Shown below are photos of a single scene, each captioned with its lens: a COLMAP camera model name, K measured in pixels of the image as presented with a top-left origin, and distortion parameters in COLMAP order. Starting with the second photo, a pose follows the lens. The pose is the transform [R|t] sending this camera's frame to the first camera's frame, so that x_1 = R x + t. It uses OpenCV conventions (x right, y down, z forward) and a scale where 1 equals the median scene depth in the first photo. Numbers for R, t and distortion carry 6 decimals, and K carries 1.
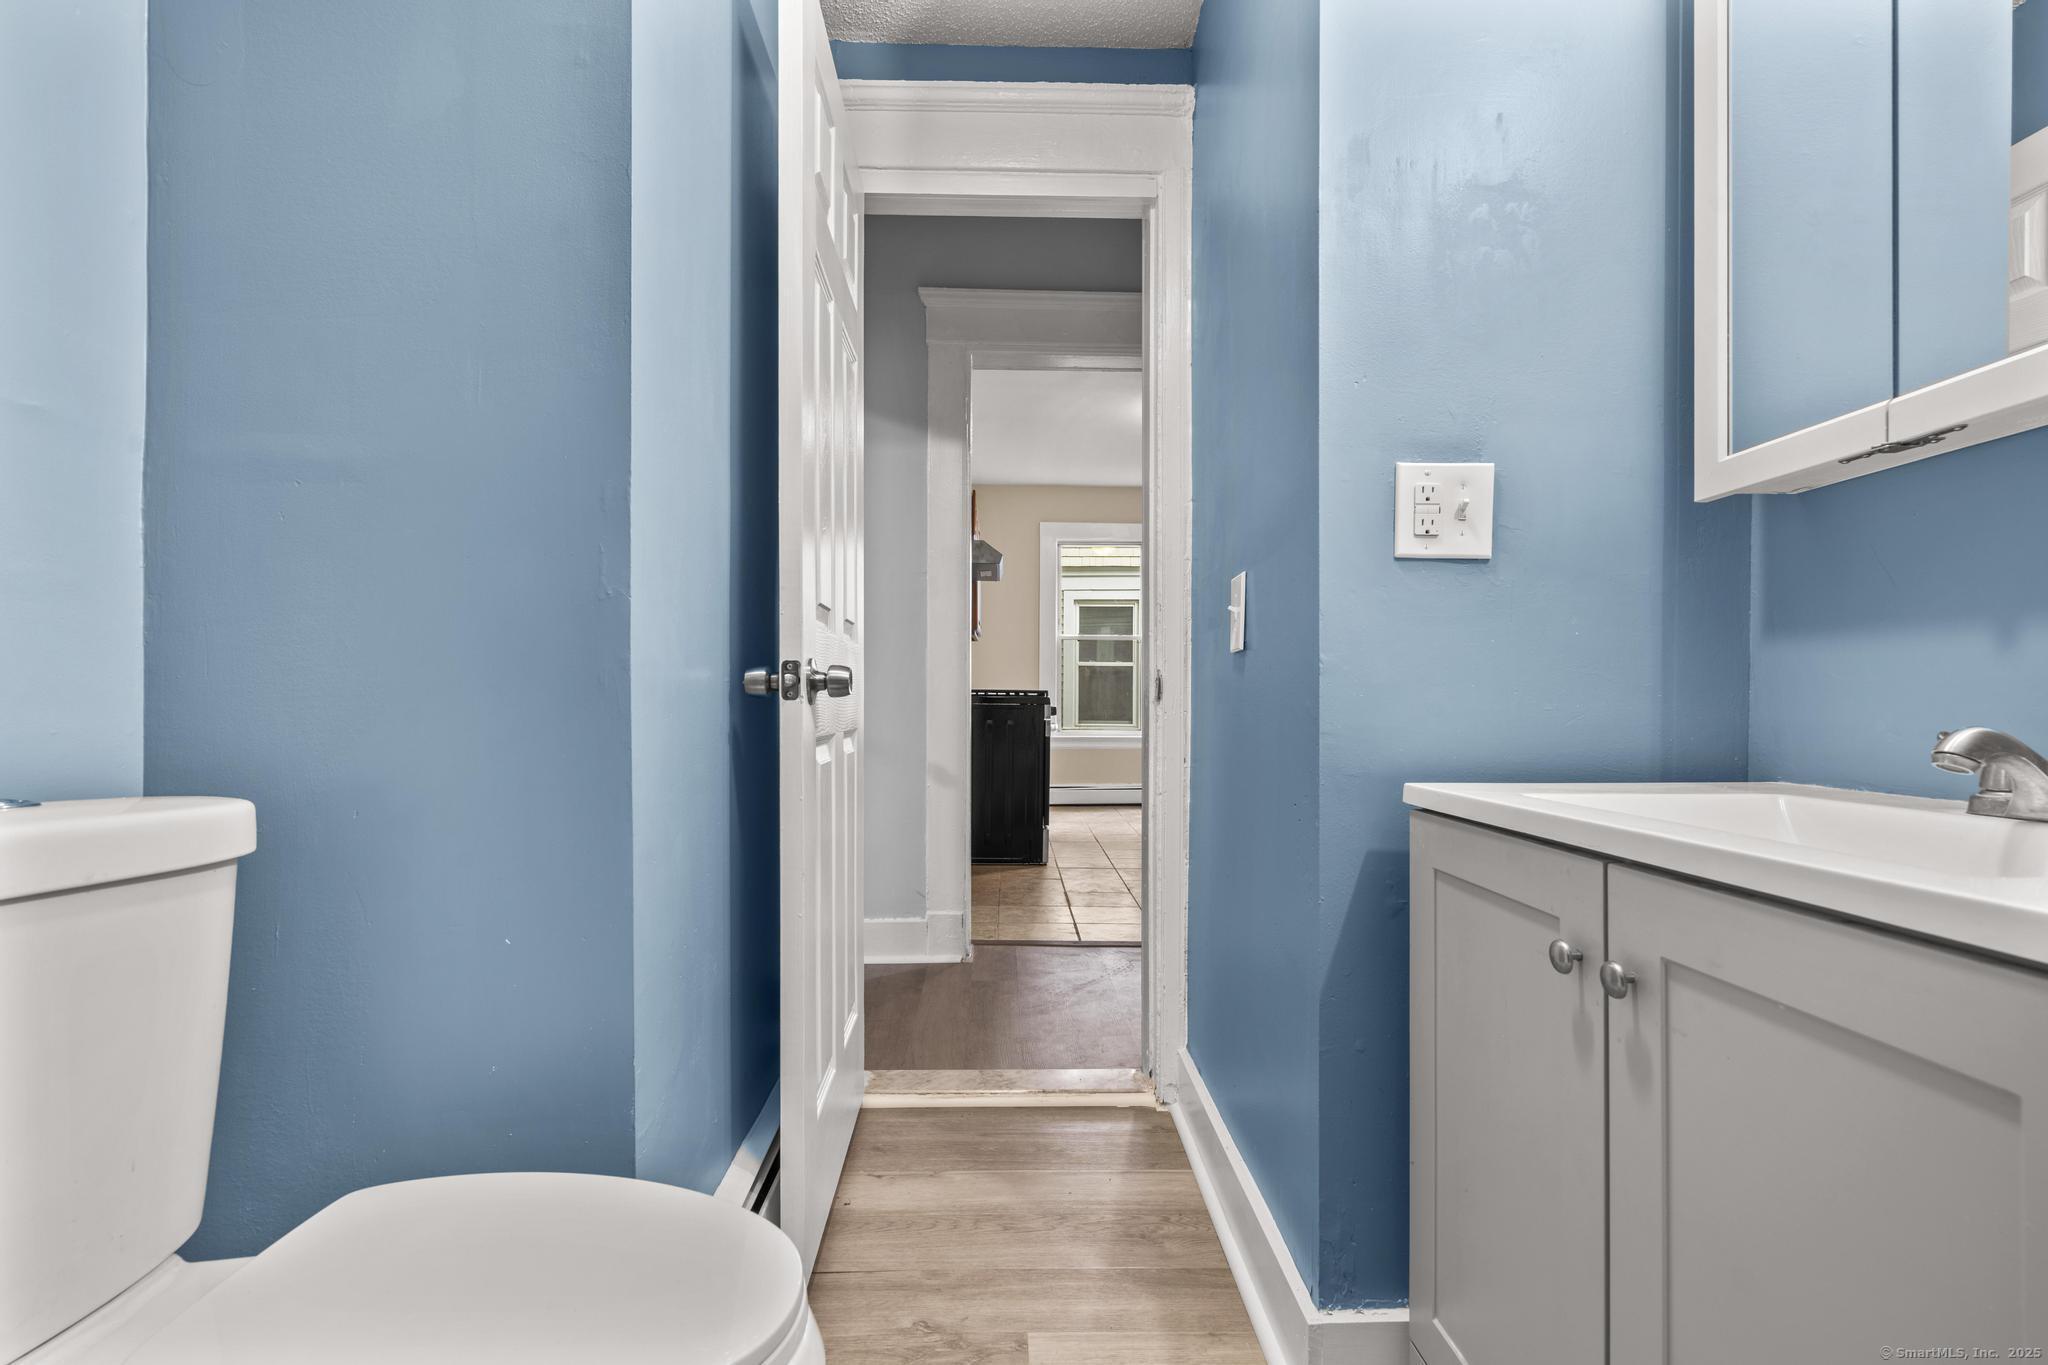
lens RADIAL K [[924.0, 0, 1027.3], [0, 924.0, 701.9], [0, 0, 1]] dist [-0.008096, 0.003480]
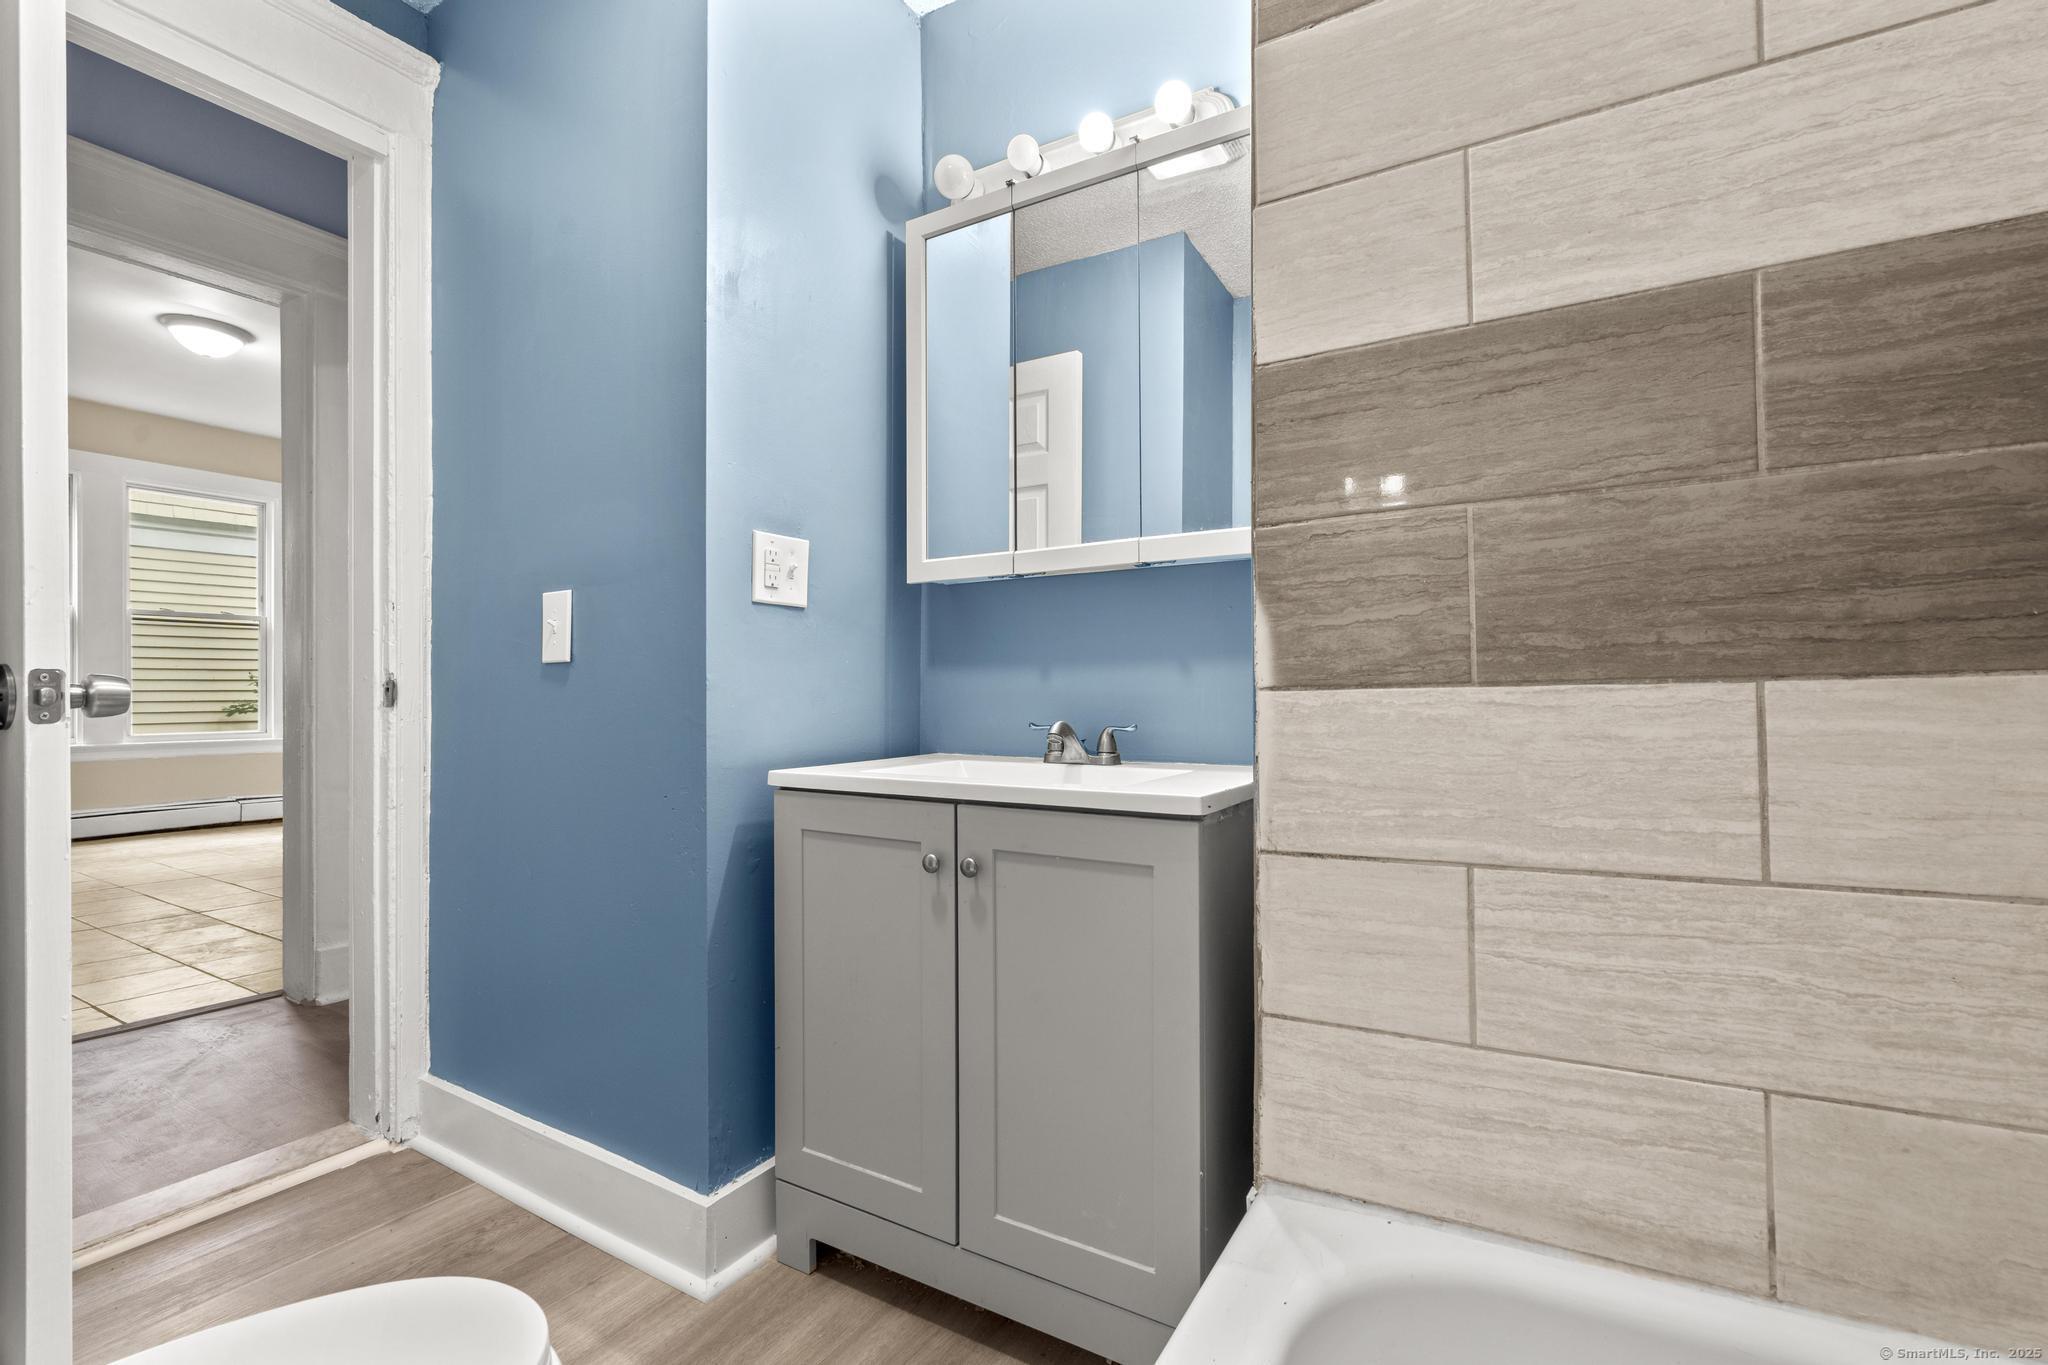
lens RADIAL K [[924.0, 0, 1027.0], [0, 924.0, 688.8], [0, 0, 1]] dist [-0.008096, 0.003480]
pose [[0.531627, -0.002058, 0.846976, -0.518943], [0.002709, 0.999996, 0.000730, -0.031160], [-0.846974, 0.001906, 0.531630, -0.038821]]
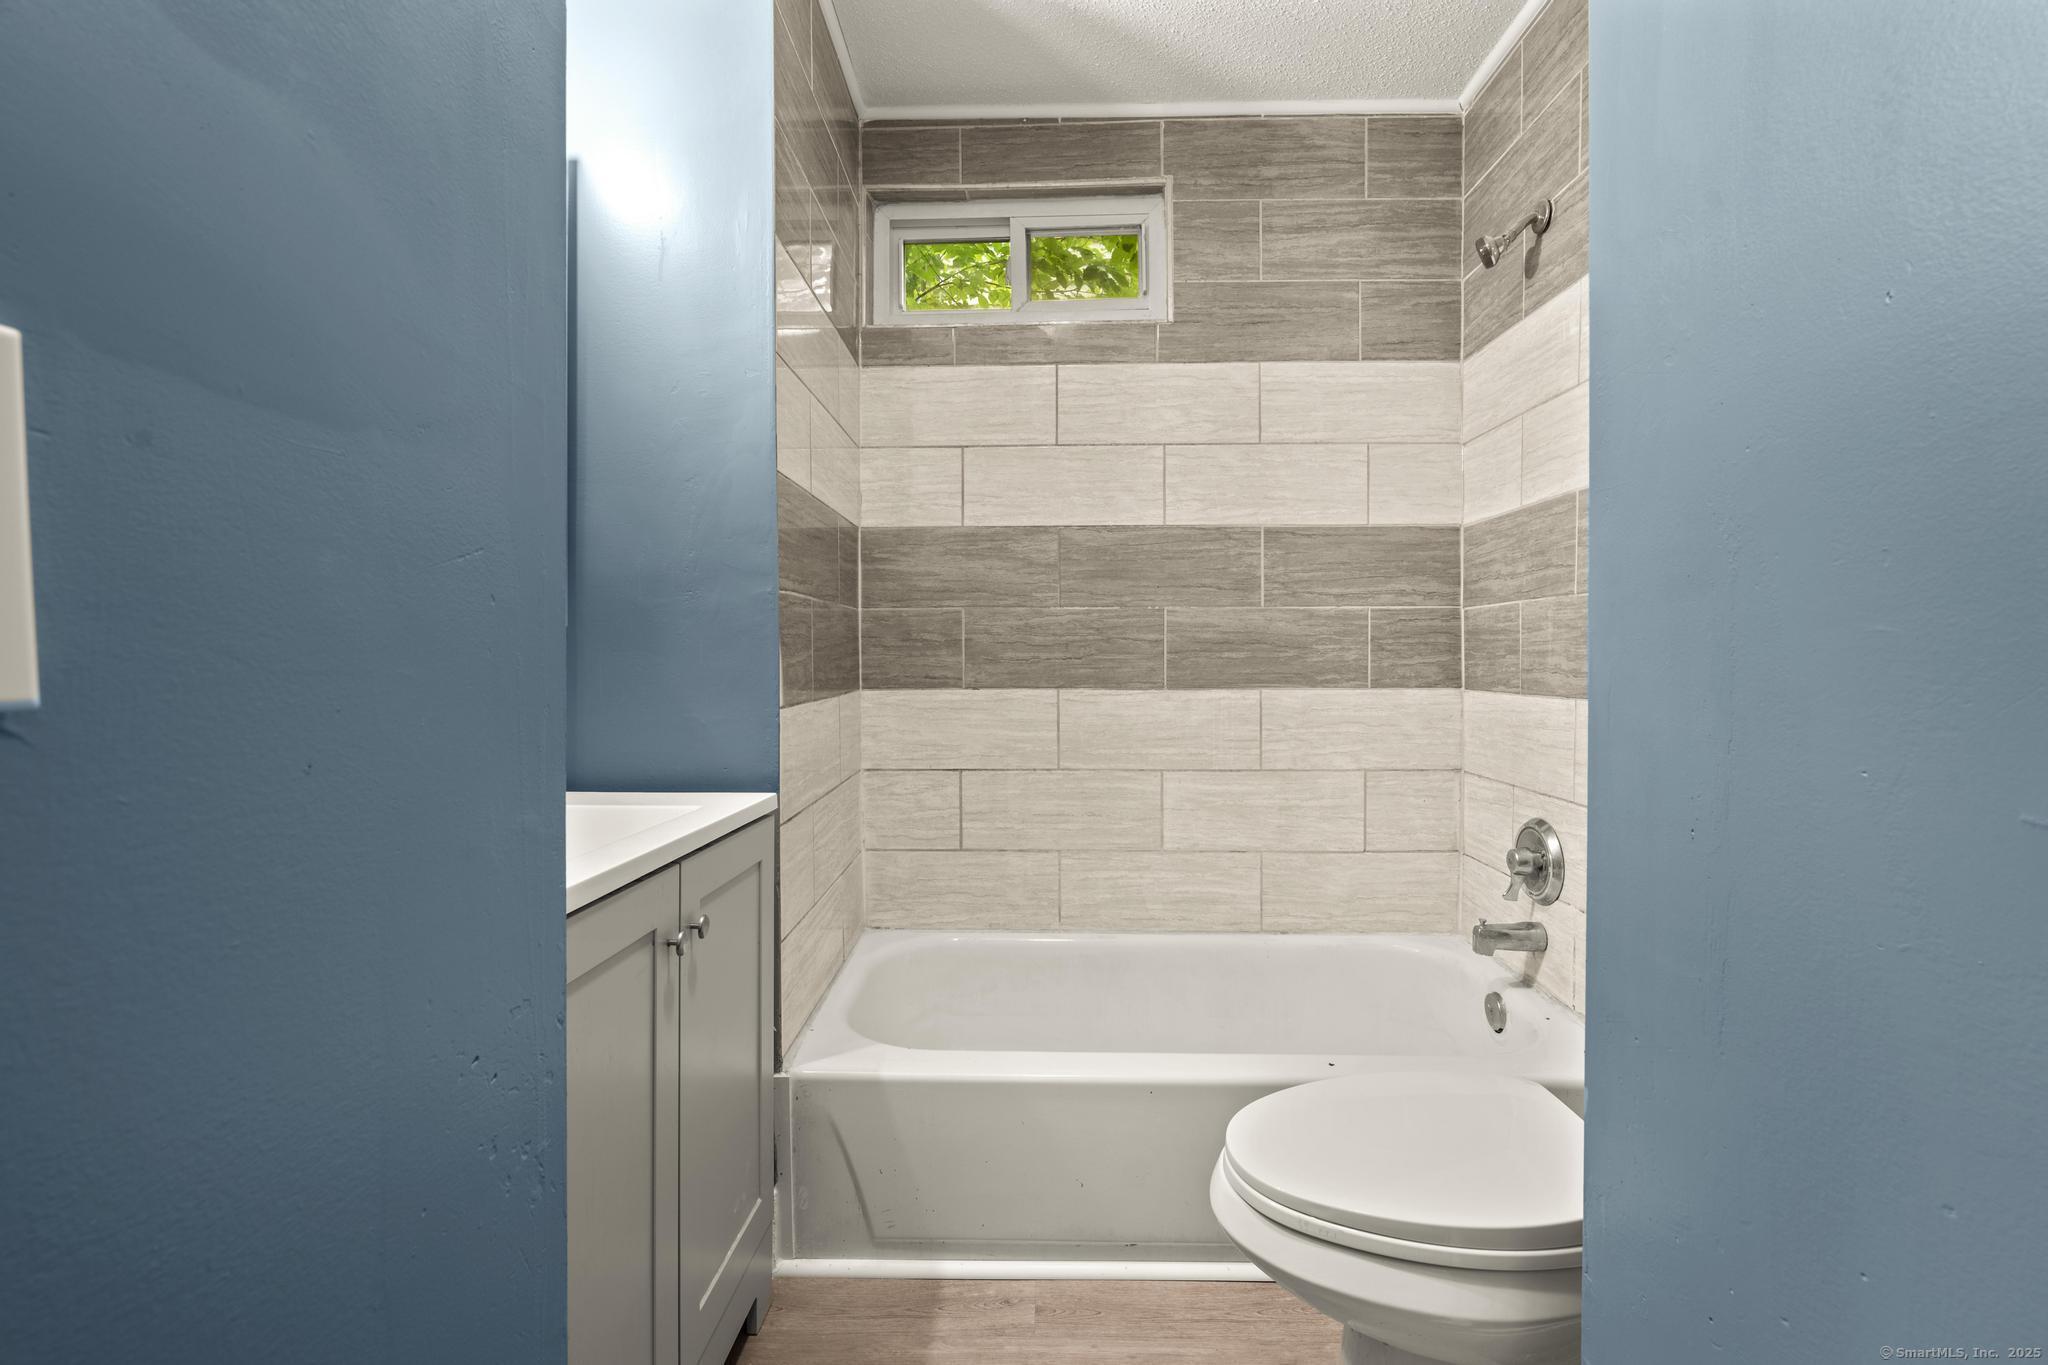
lens RADIAL K [[924.0, 0, 1015.8], [0, 924.0, 672.9], [0, 0, 1]] dist [-0.008096, 0.003480]
pose [[-0.997461, -0.006043, 0.070951, -0.004765], [-0.005800, 0.999977, 0.003631, -0.086592], [-0.070972, 0.003210, -0.997473, 1.561395]]
